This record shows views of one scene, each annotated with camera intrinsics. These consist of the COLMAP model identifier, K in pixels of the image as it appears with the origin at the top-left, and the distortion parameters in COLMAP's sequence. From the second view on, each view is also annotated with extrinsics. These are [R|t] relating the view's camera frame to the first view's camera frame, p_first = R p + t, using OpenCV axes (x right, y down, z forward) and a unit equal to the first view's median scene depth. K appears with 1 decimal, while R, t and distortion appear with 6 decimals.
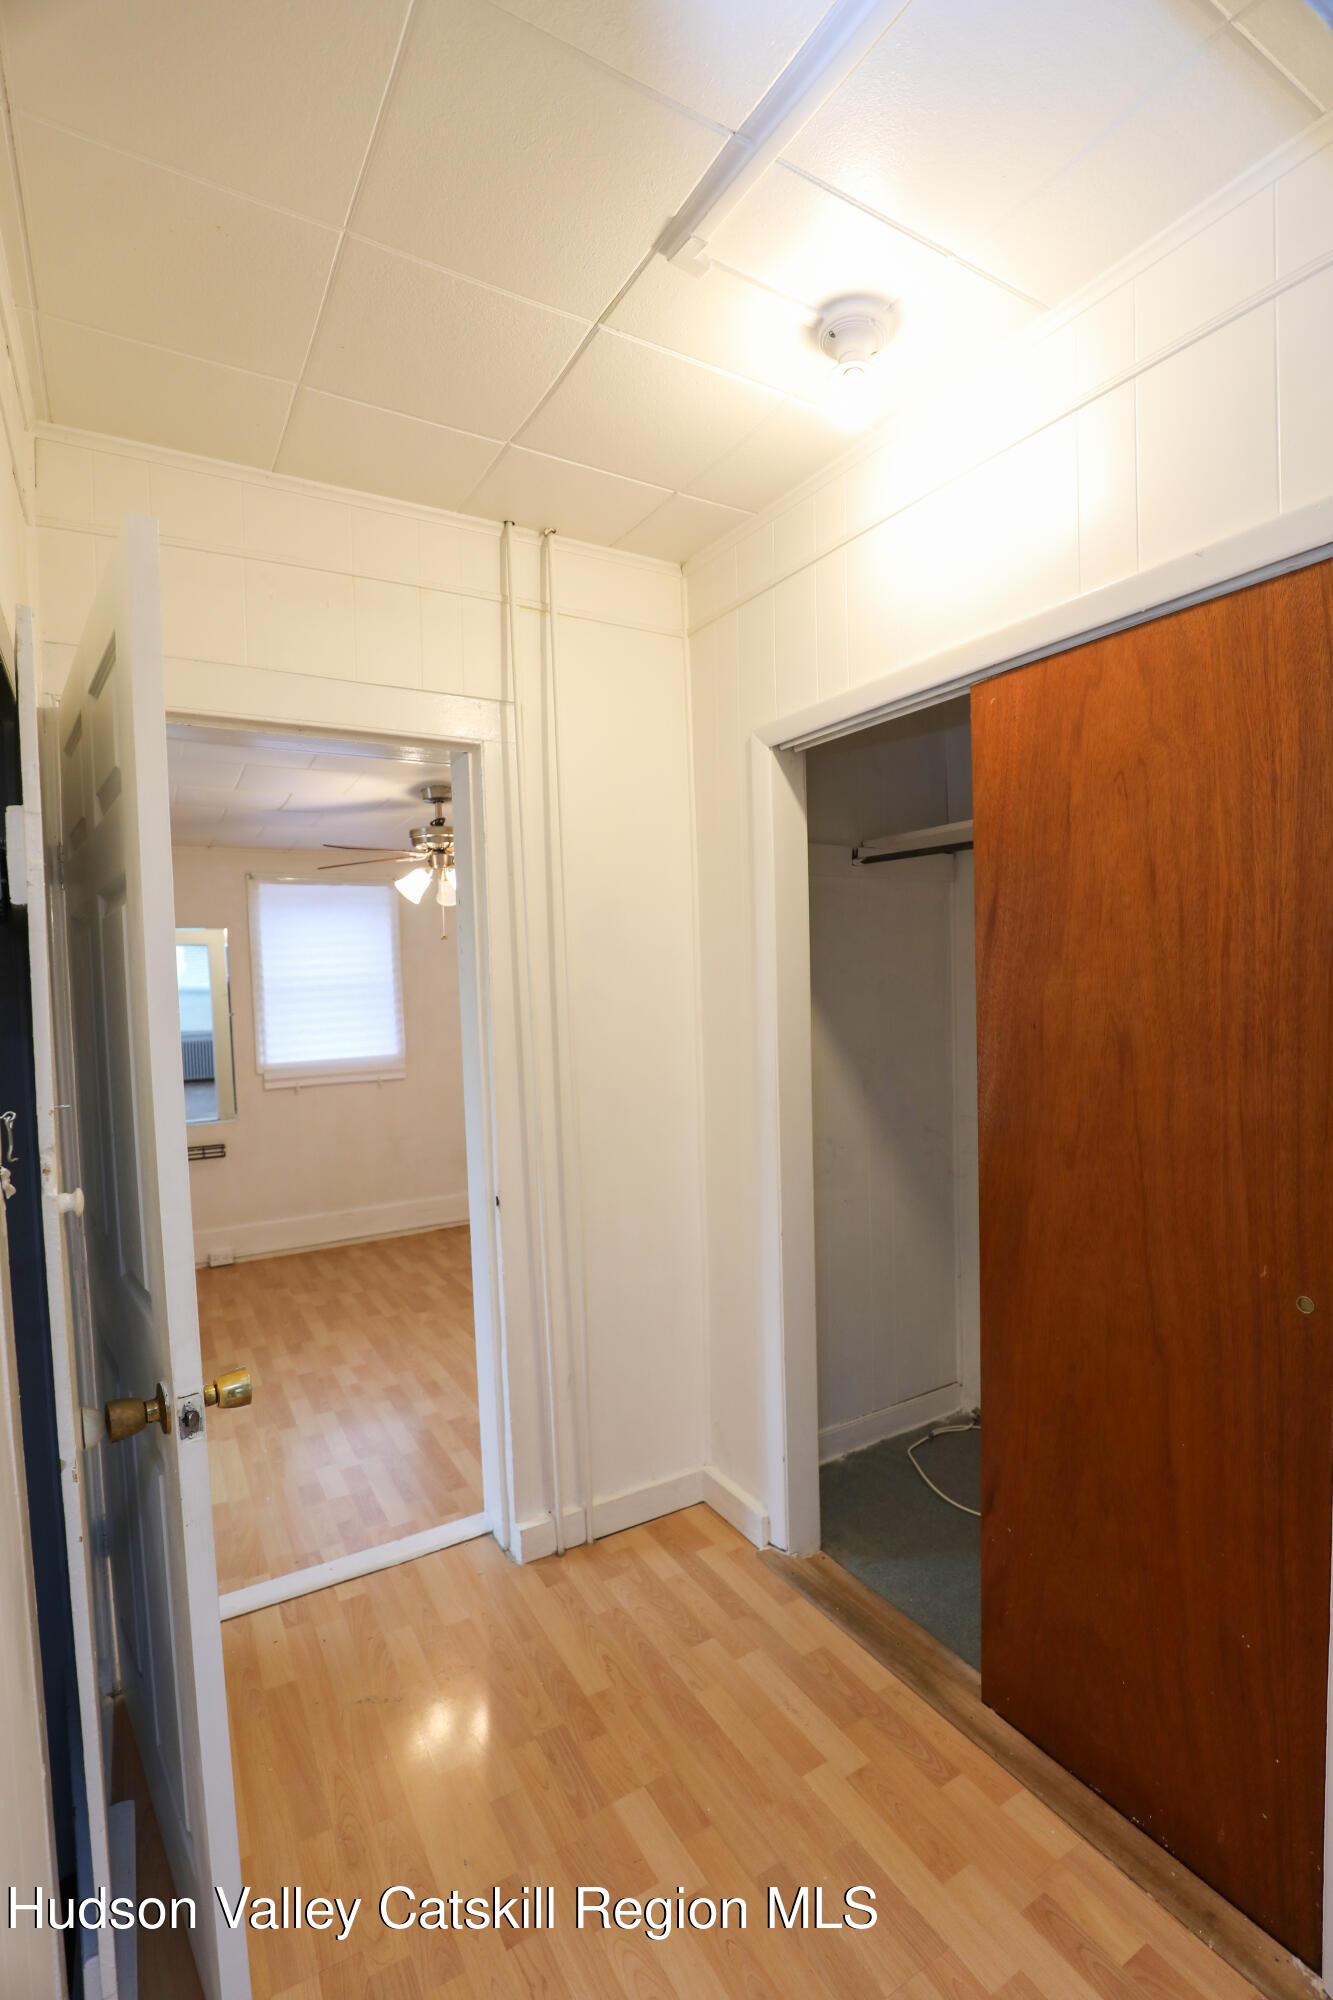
lens RADIAL K [[914.2, 0, 667.8], [0, 914.2, 998.8], [0, 0, 1]] dist [-0.027392, 0.000969]
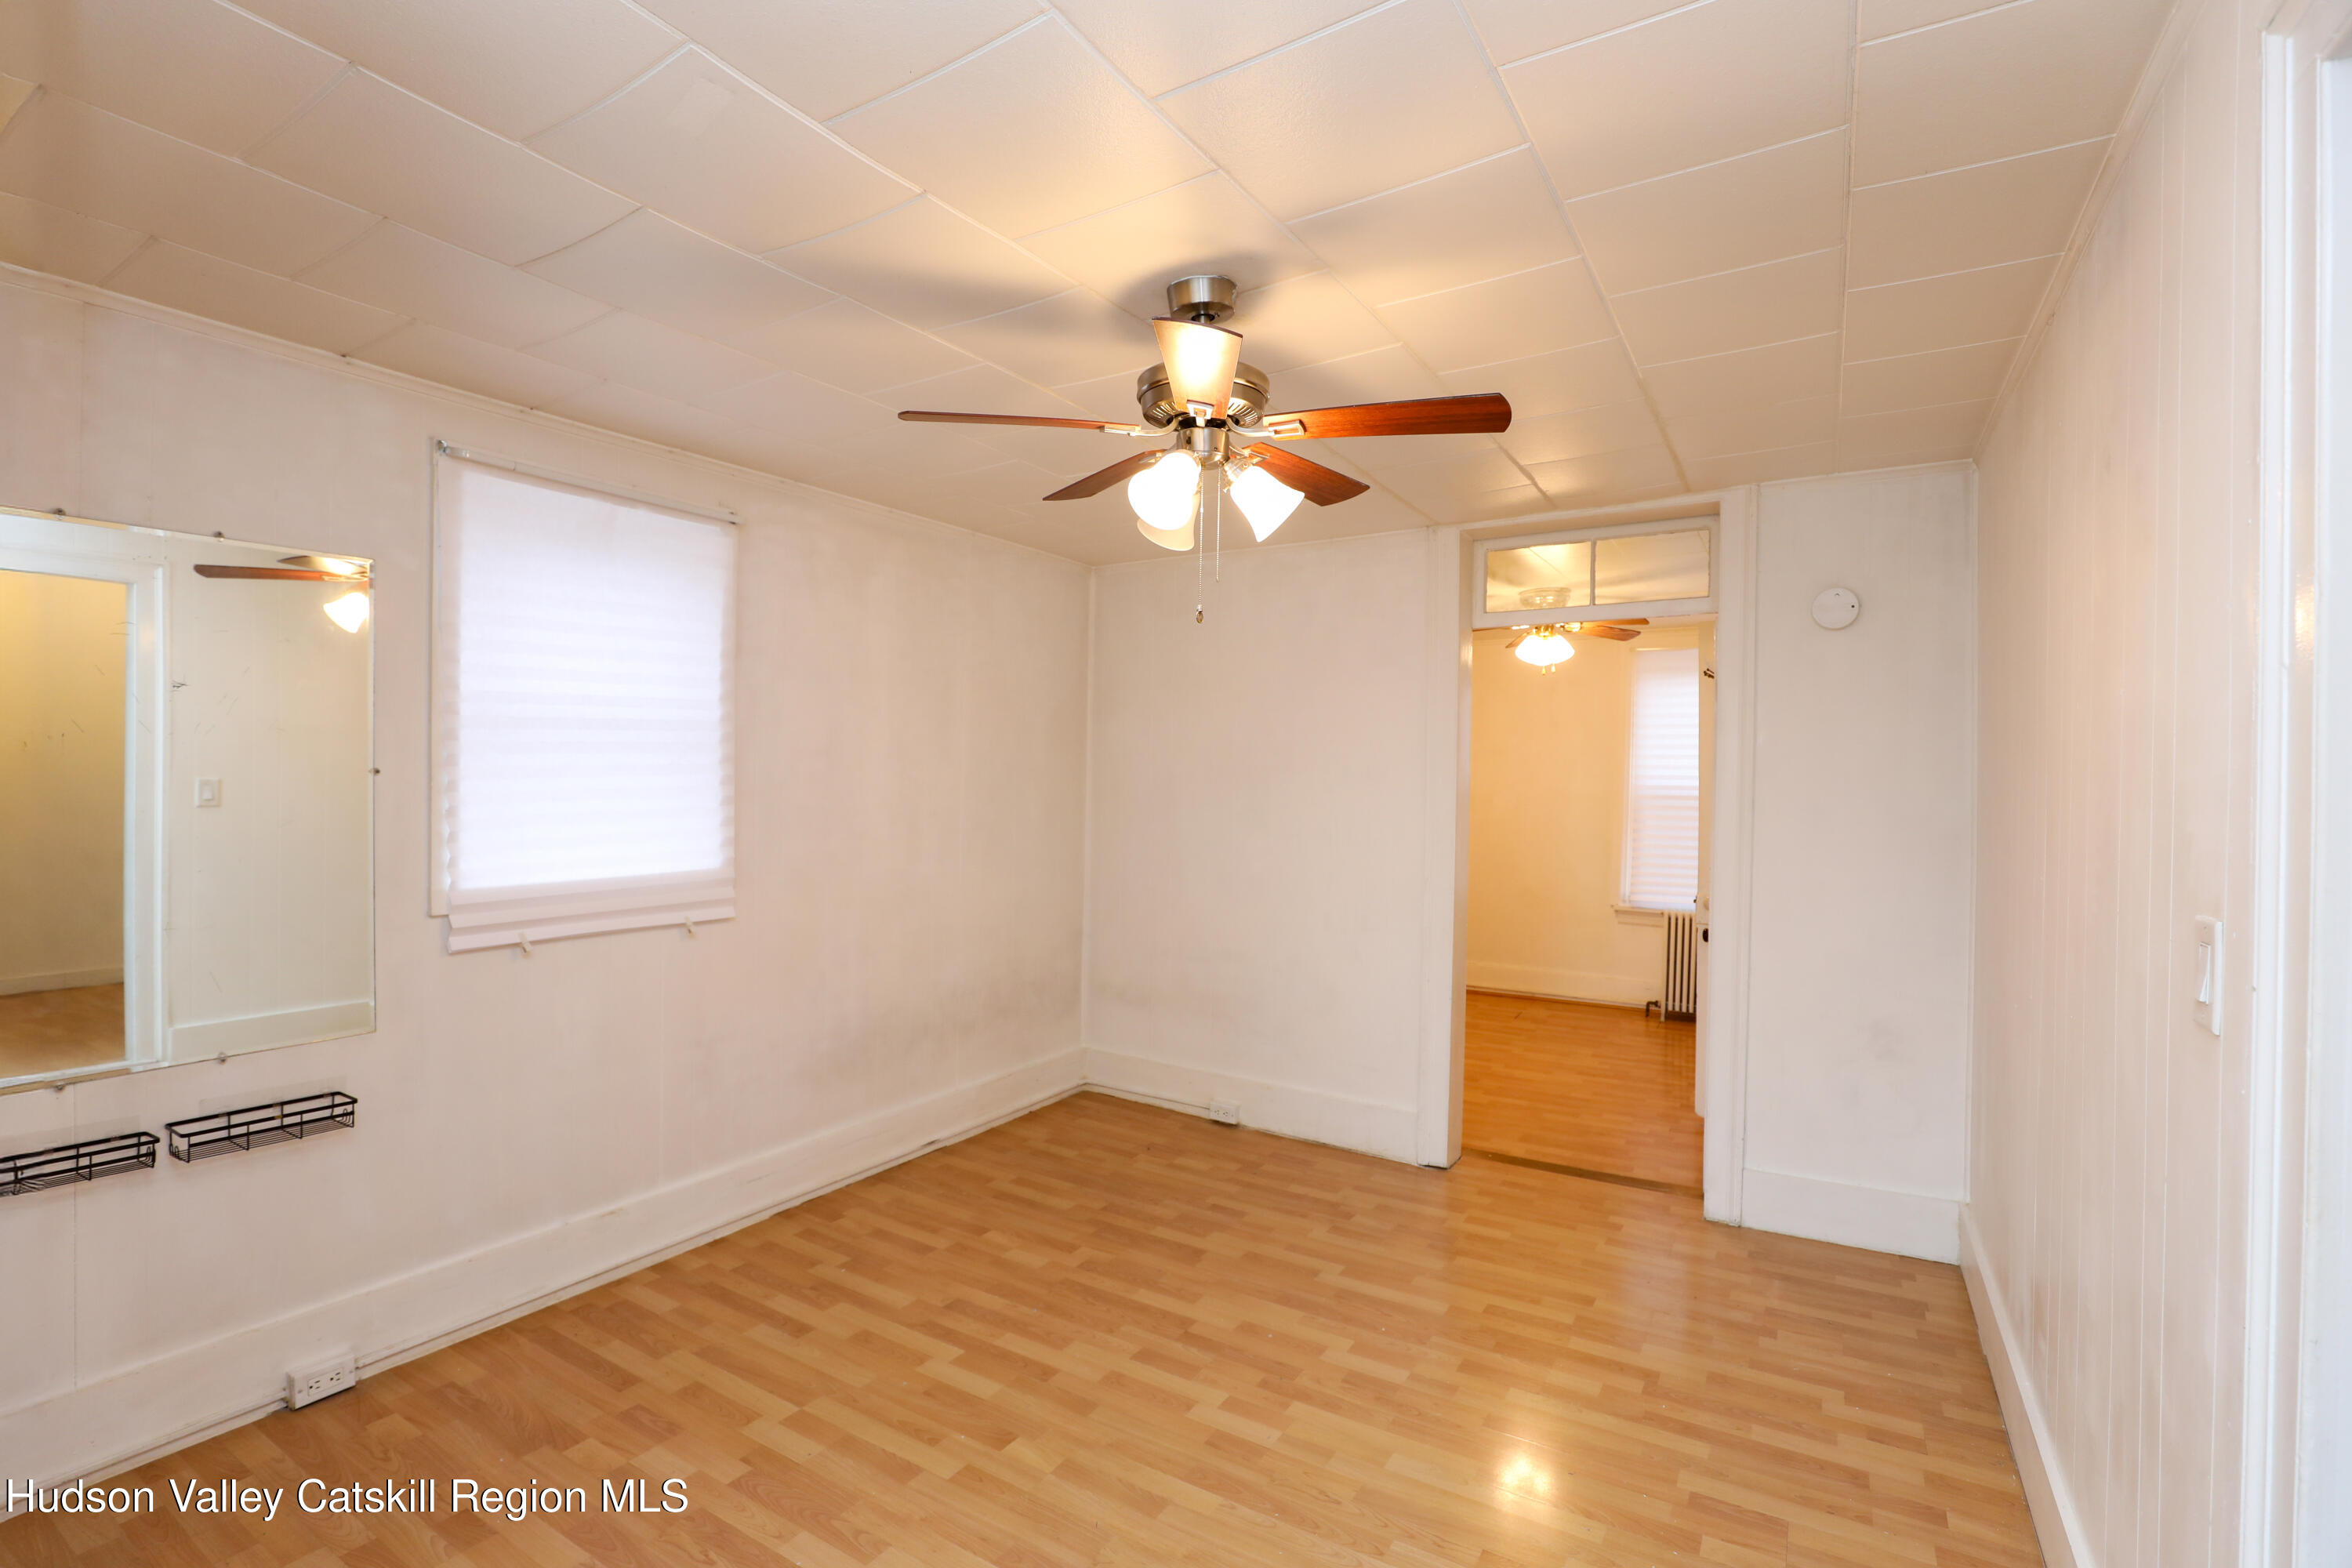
lens RADIAL K [[1075.1, 0, 1160.6], [0, 1075.1, 775.1], [0, 0, 1]] dist [-0.027392, 0.000969]
pose [[0.885689, 0.044054, 0.462184, -0.383507], [-0.032392, 0.998926, -0.033141, 0.023490], [-0.463148, 0.014382, 0.886164, 0.408405]]
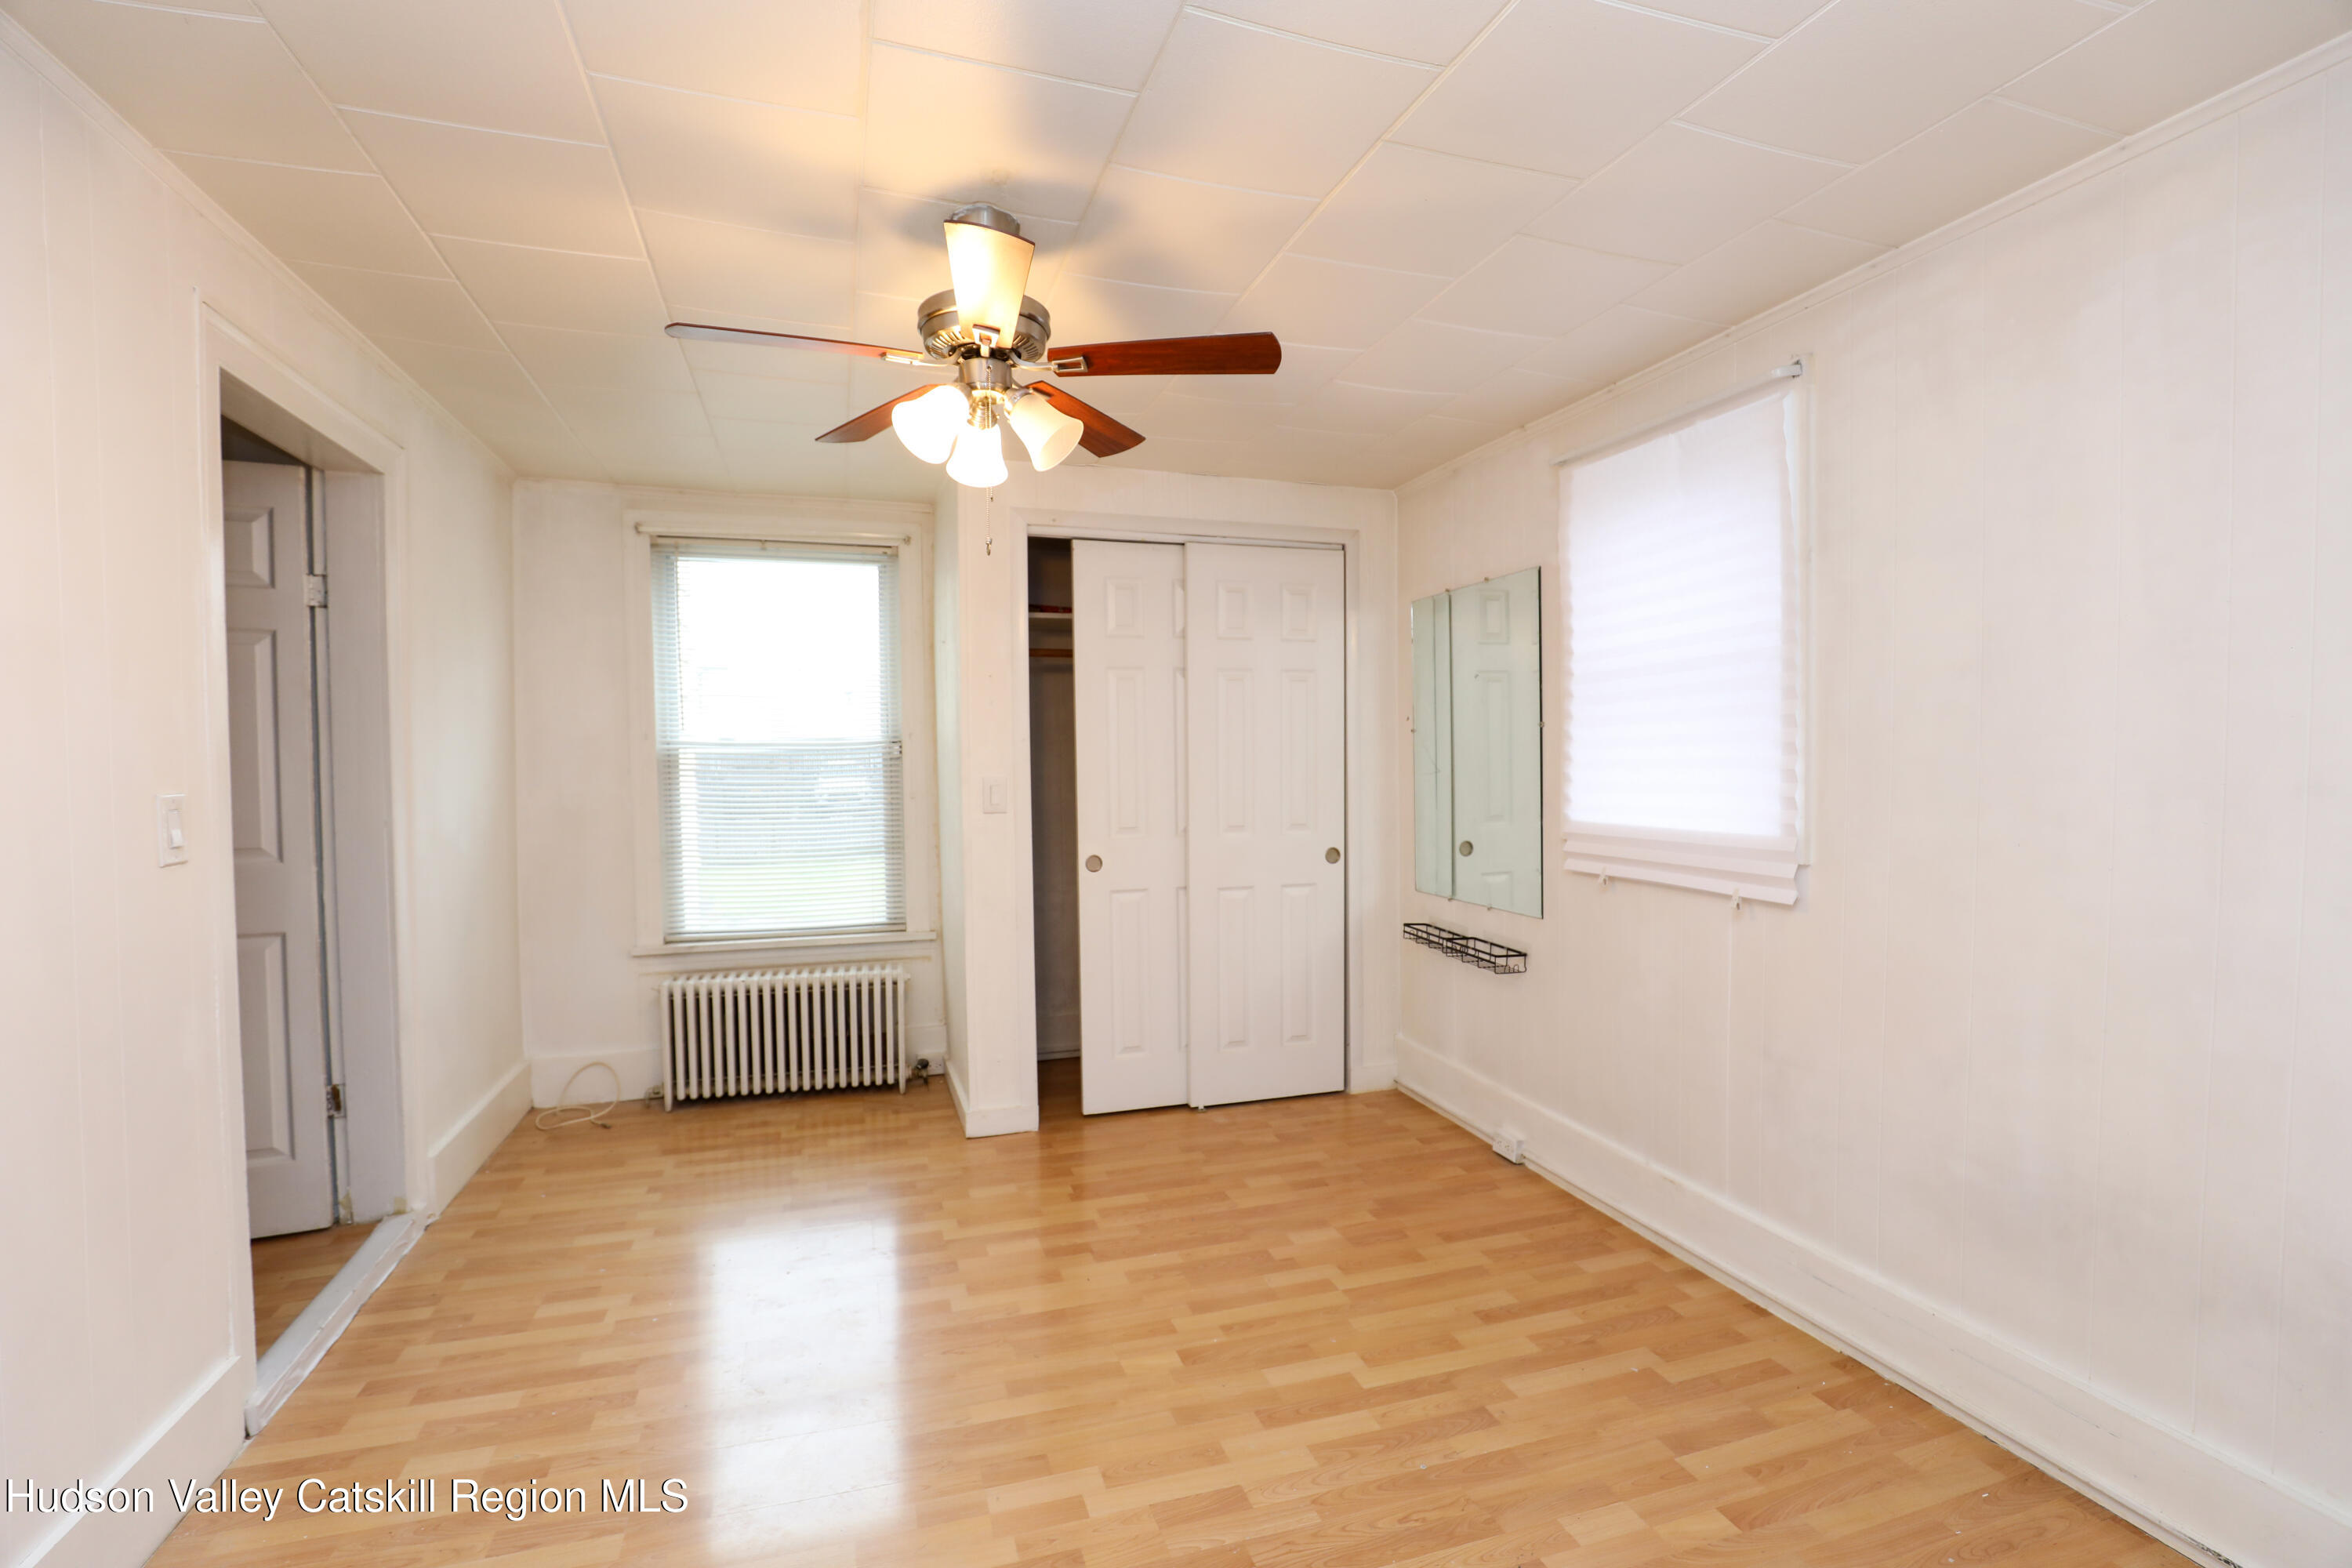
lens RADIAL K [[1075.1, 0, 1165.4], [0, 1075.1, 791.4], [0, 0, 1]] dist [-0.027392, 0.000969]
pose [[-0.232438, 0.070708, -0.970038, 0.201688], [-0.003330, 0.997290, 0.073493, 0.011106], [0.972606, 0.020313, -0.231573, 0.922825]]
